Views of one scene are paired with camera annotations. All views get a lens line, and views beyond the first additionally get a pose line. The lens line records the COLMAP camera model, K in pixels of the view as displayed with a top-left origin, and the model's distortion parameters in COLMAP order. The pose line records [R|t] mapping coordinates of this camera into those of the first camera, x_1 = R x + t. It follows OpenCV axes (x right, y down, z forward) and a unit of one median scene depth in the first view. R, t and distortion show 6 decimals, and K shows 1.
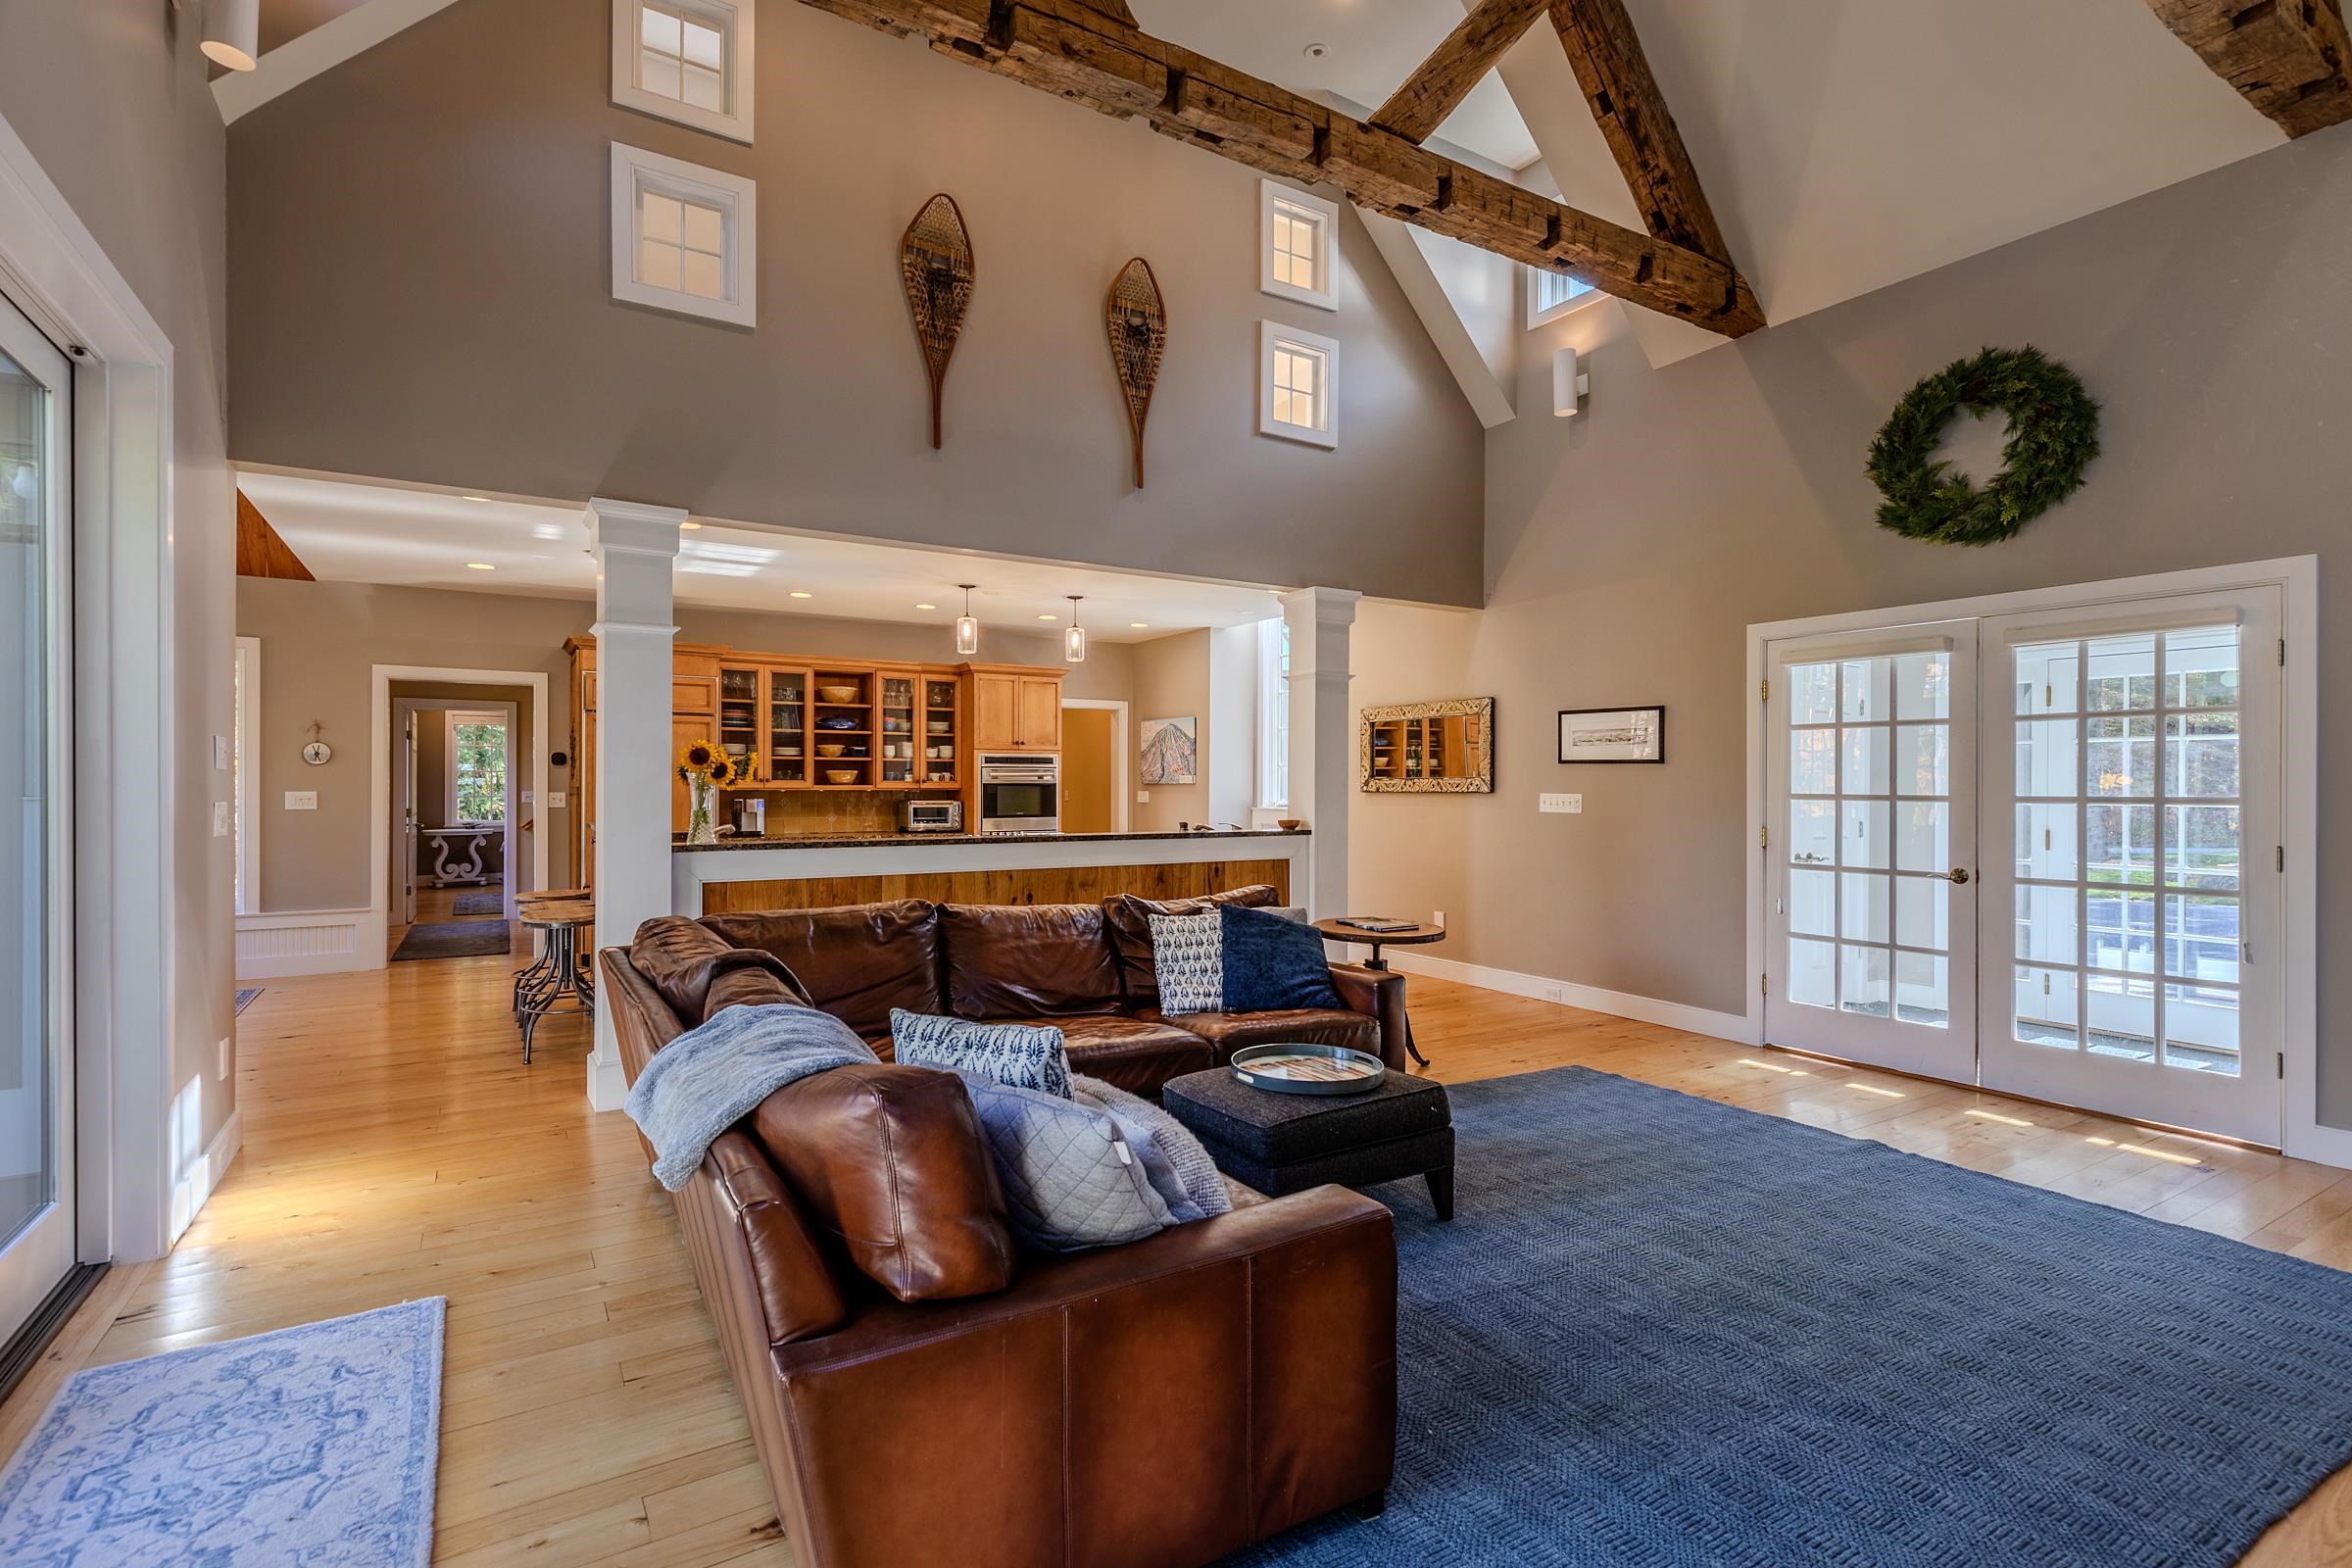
lens RADIAL K [[1061.4, 0, 1159.7], [0, 1061.4, 785.0], [0, 0, 1]] dist [0.004176, 0.001346]
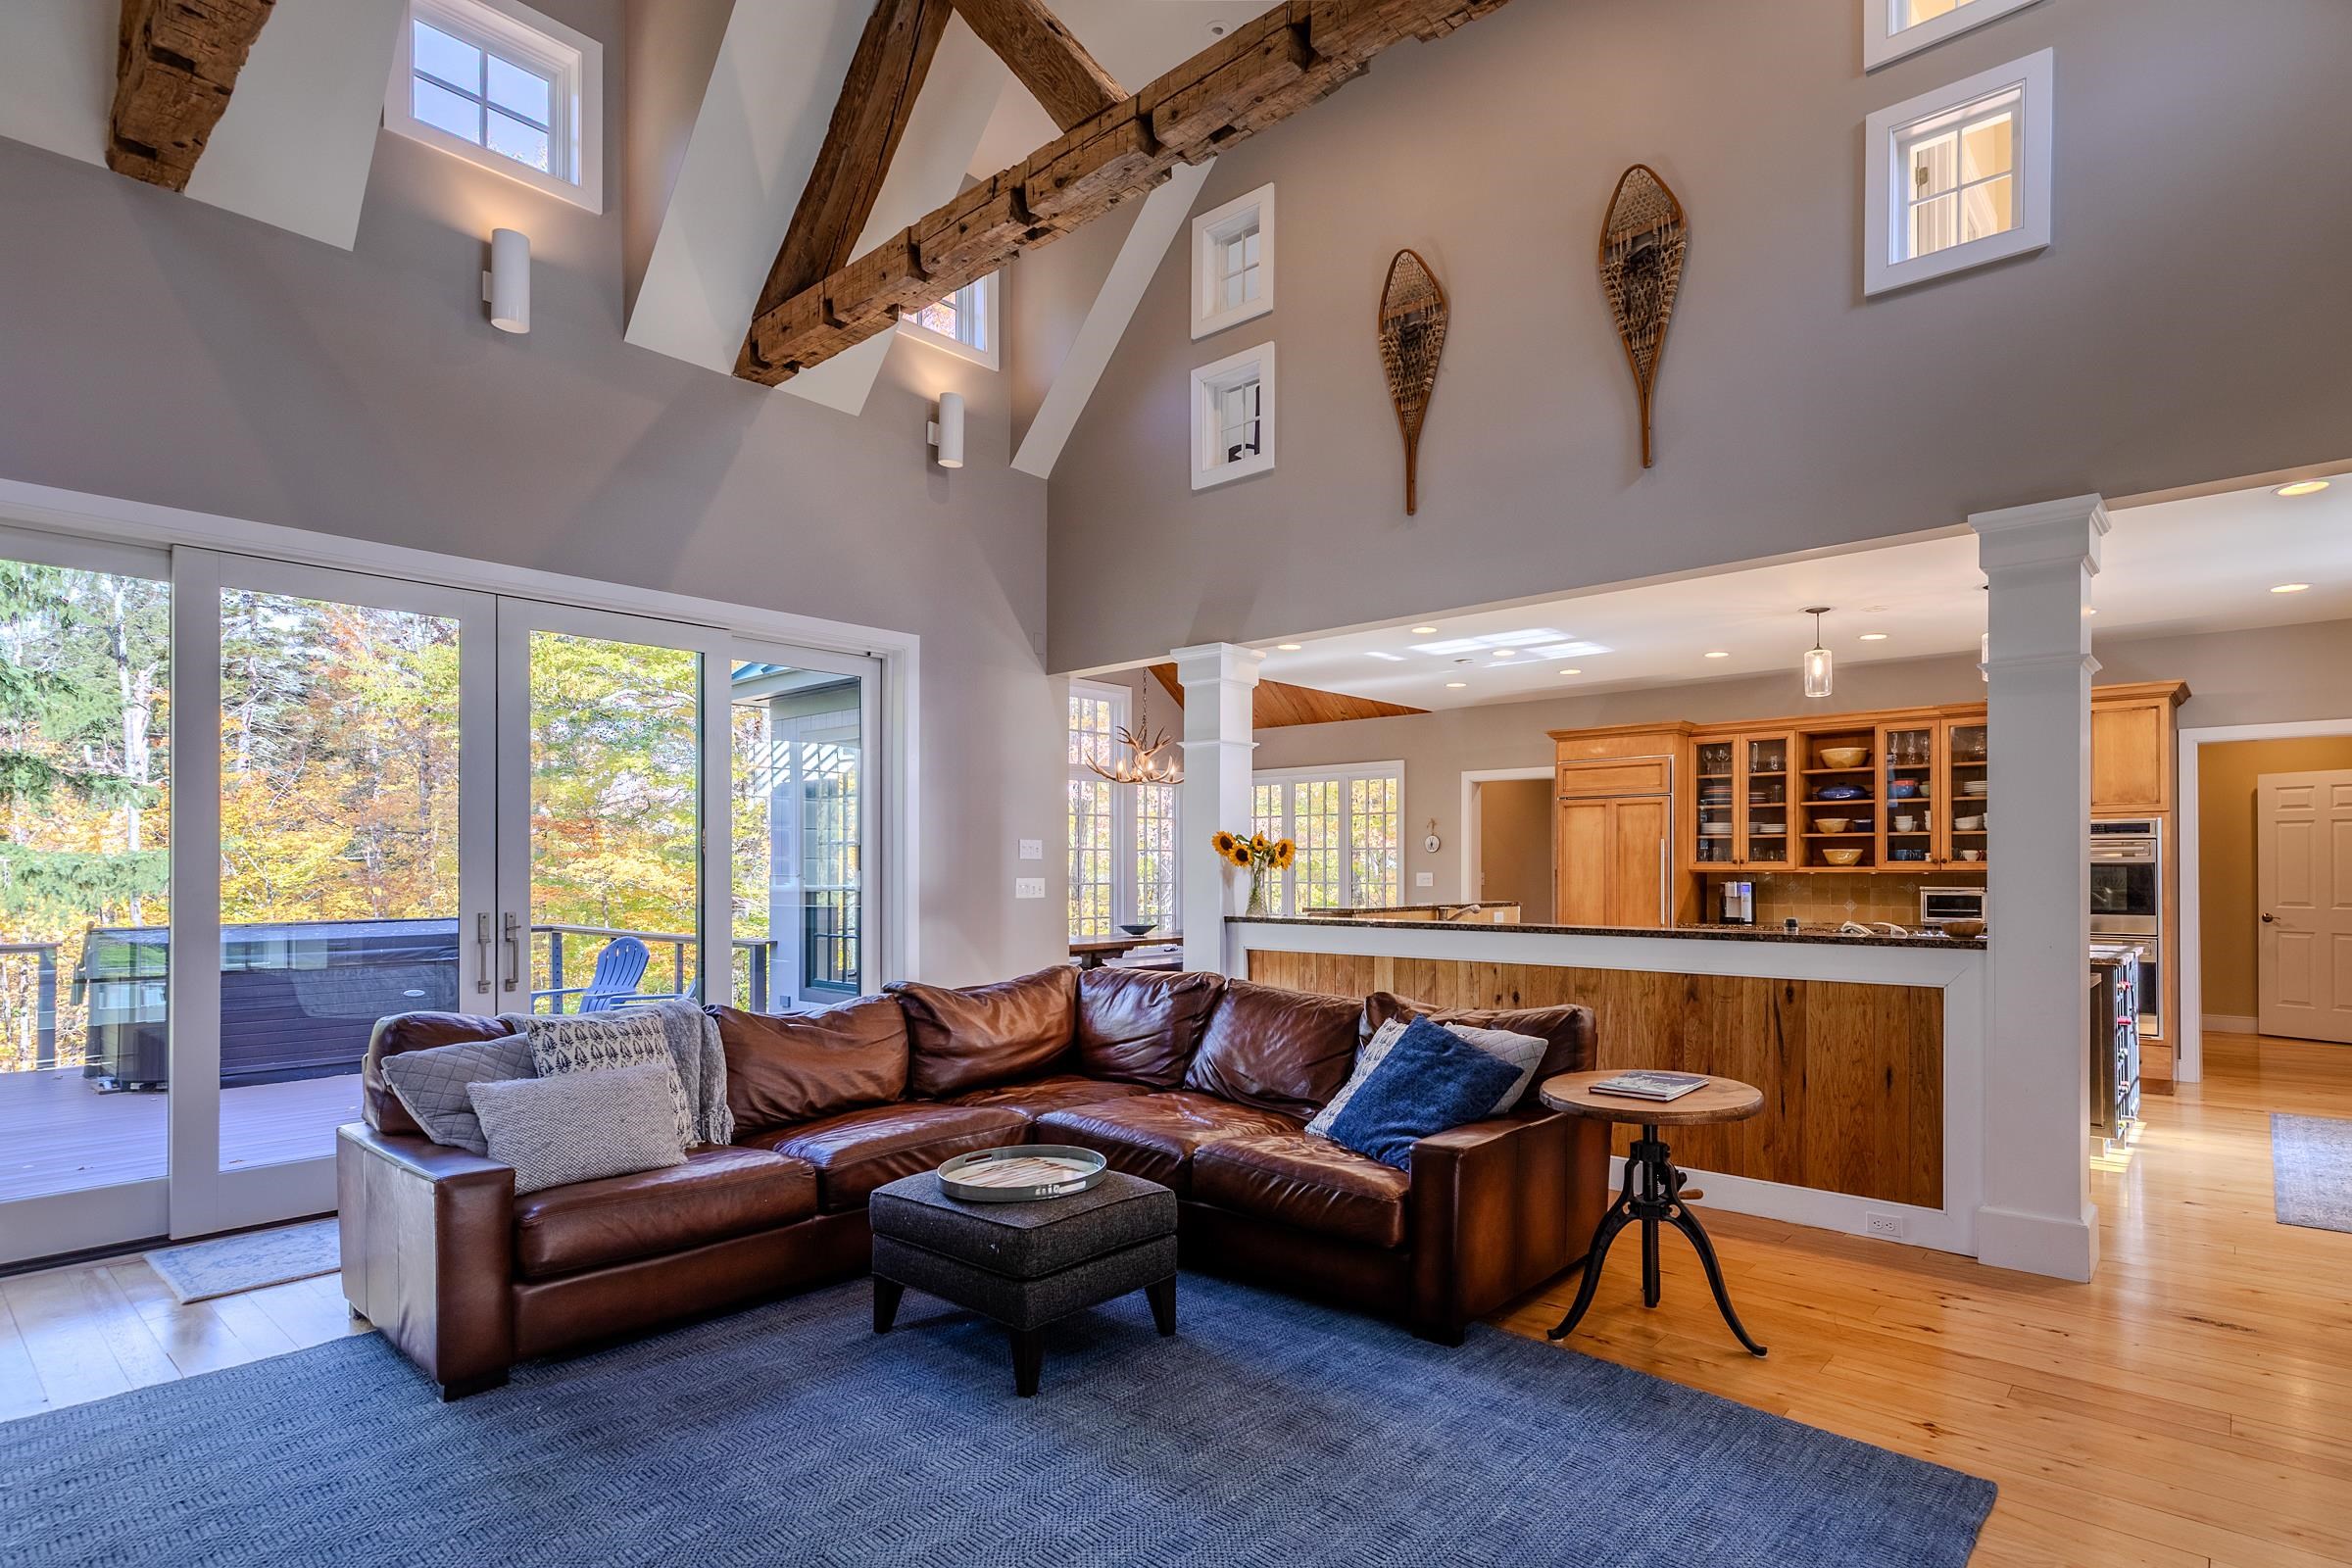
lens RADIAL K [[1159.9, 0, 1323.1], [0, 1159.9, 860.0], [0, 0, 1]] dist [0.000675, -0.001318]
pose [[0.360400, -0.009010, -0.932754, 0.415283], [0.001451, 0.999958, -0.009098, 0.002579], [0.932797, 0.001925, 0.360398, 0.311648]]
